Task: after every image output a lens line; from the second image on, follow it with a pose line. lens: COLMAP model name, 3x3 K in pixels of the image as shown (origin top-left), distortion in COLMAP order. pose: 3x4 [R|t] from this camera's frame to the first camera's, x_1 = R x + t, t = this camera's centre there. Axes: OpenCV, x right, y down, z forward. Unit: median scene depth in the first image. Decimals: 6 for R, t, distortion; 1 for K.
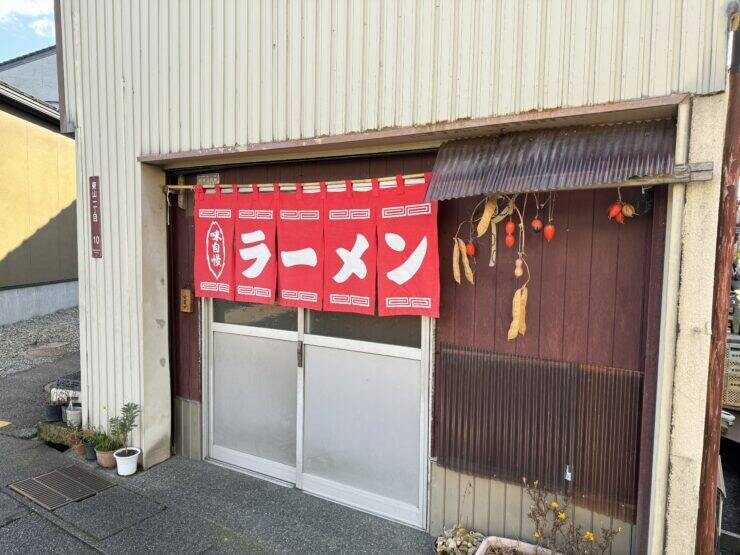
lens RADIAL K [[528.7, 0, 370.0], [0, 528.7, 277.5], [0, 0, 1]] dist [0.133654, -0.207941]
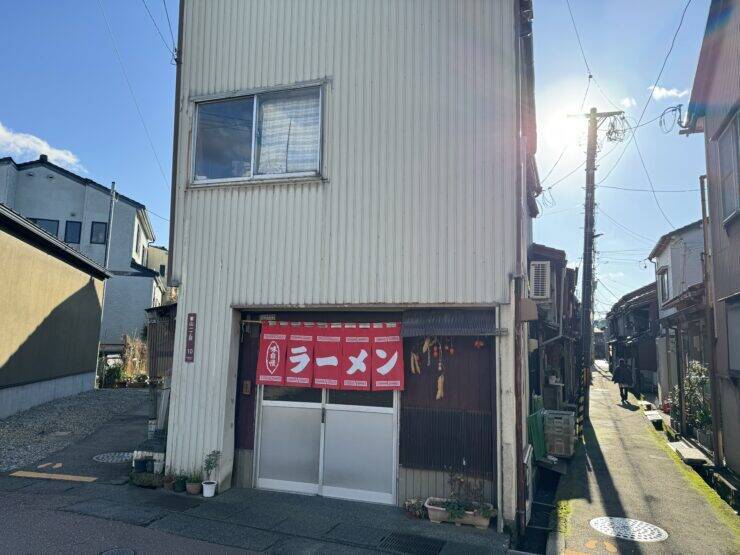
lens RADIAL K [[528.7, 0, 370.0], [0, 528.7, 277.5], [0, 0, 1]] dist [0.133654, -0.207941]
pose [[0.984067, 0.025586, 0.175948, -0.312717], [0.007107, 0.983140, -0.182714, 0.015658], [-0.177656, 0.181053, 0.967294, -0.894830]]
